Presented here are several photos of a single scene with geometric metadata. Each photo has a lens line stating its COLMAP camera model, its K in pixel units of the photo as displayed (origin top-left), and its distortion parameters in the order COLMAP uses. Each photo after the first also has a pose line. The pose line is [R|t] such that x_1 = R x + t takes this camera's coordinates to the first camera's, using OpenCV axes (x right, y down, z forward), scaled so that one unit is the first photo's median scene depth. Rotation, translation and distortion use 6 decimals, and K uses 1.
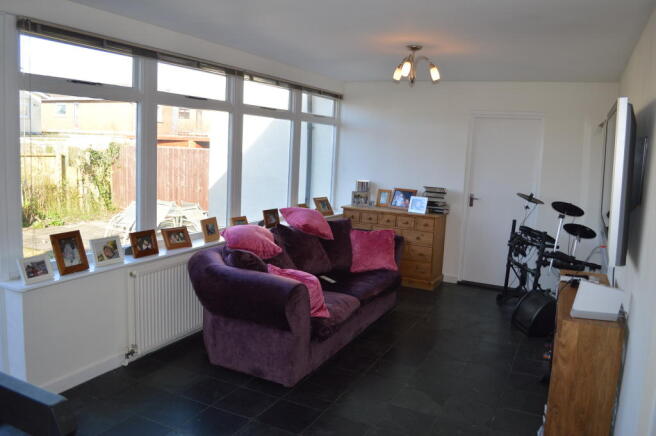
lens RADIAL K [[527.1, 0, 328.0], [0, 527.1, 218.0], [0, 0, 1]] dist [-0.007267, -0.002018]
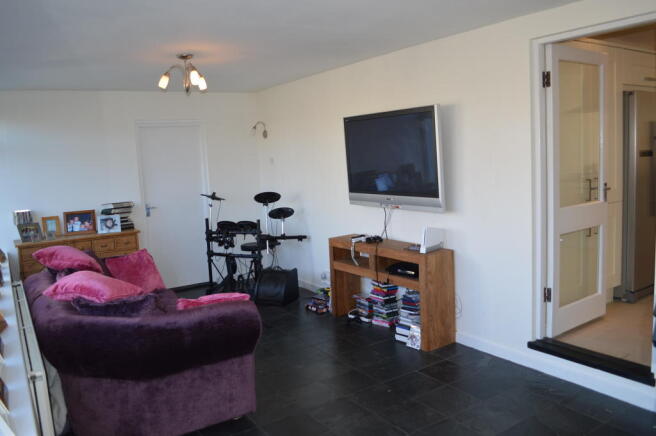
lens RADIAL K [[527.1, 0, 328.0], [0, 527.1, 218.0], [0, 0, 1]] dist [-0.007267, -0.002018]
pose [[0.512612, -0.181826, 0.839147, -0.429611], [0.198003, 0.976012, 0.090527, -0.046395], [-0.835478, 0.119748, 0.536318, 0.206660]]
